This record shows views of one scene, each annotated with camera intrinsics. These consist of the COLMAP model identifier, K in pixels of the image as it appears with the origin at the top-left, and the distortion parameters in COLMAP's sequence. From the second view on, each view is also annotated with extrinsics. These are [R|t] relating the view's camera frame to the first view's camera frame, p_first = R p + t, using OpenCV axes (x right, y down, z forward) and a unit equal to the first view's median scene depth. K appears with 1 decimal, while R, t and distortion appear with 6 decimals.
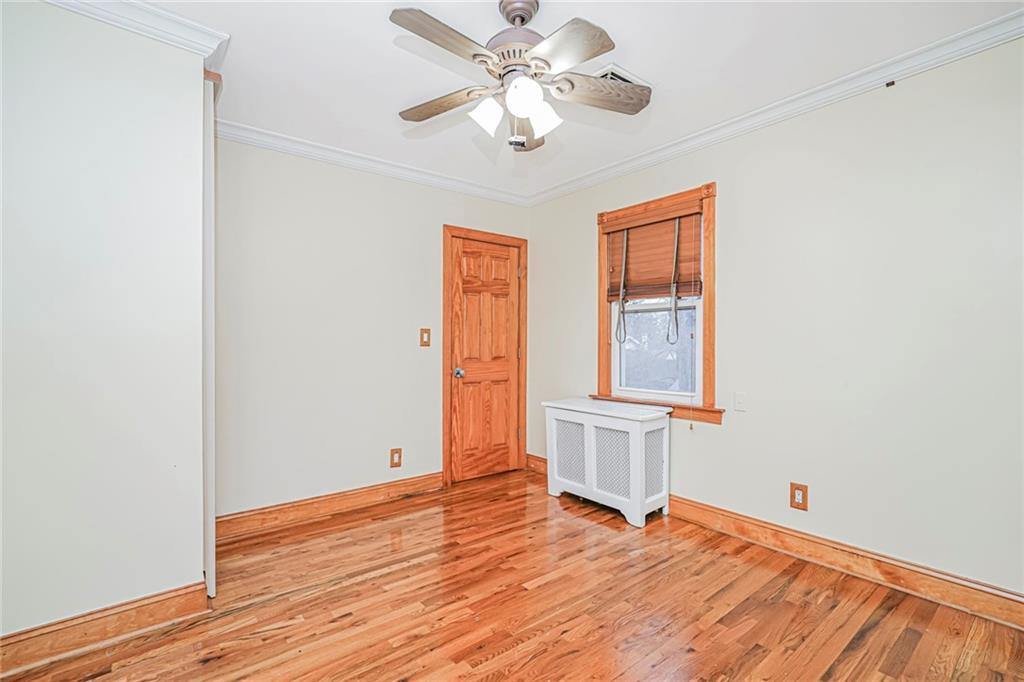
lens RADIAL K [[464.9, 0, 512.5], [0, 464.9, 344.0], [0, 0, 1]] dist [-0.022163, 0.013243]
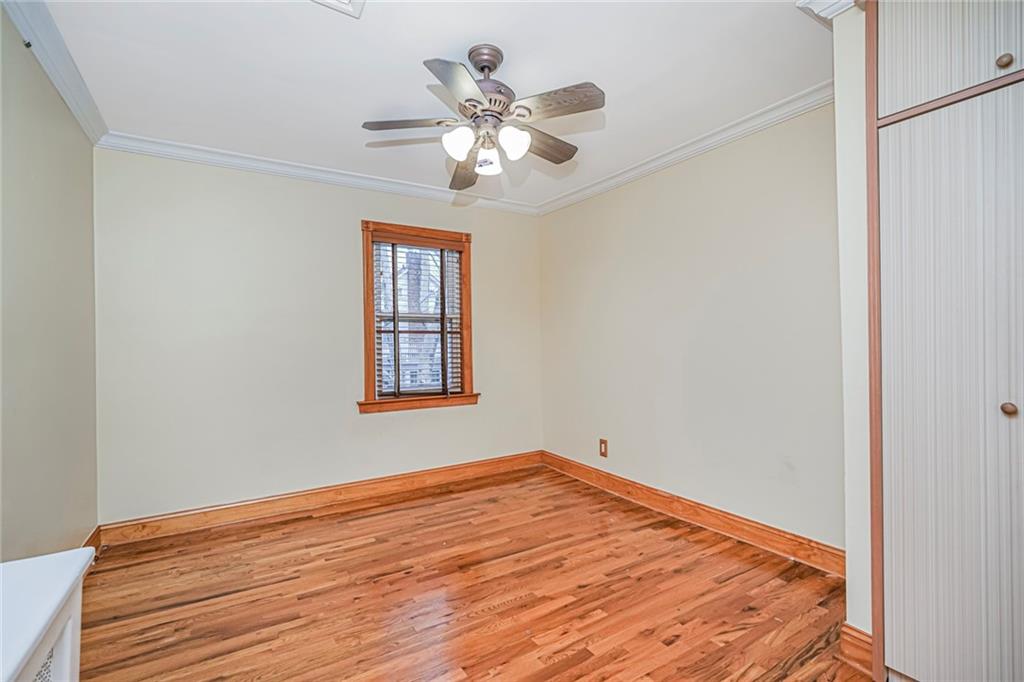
lens RADIAL K [[464.9, 0, 512.5], [0, 464.9, 344.0], [0, 0, 1]] dist [-0.022163, 0.013243]
pose [[-0.992589, 0.012996, 0.120821, -0.177241], [0.013084, 0.999914, -0.000062, -0.014003], [-0.120811, 0.001519, -0.992674, 2.048173]]
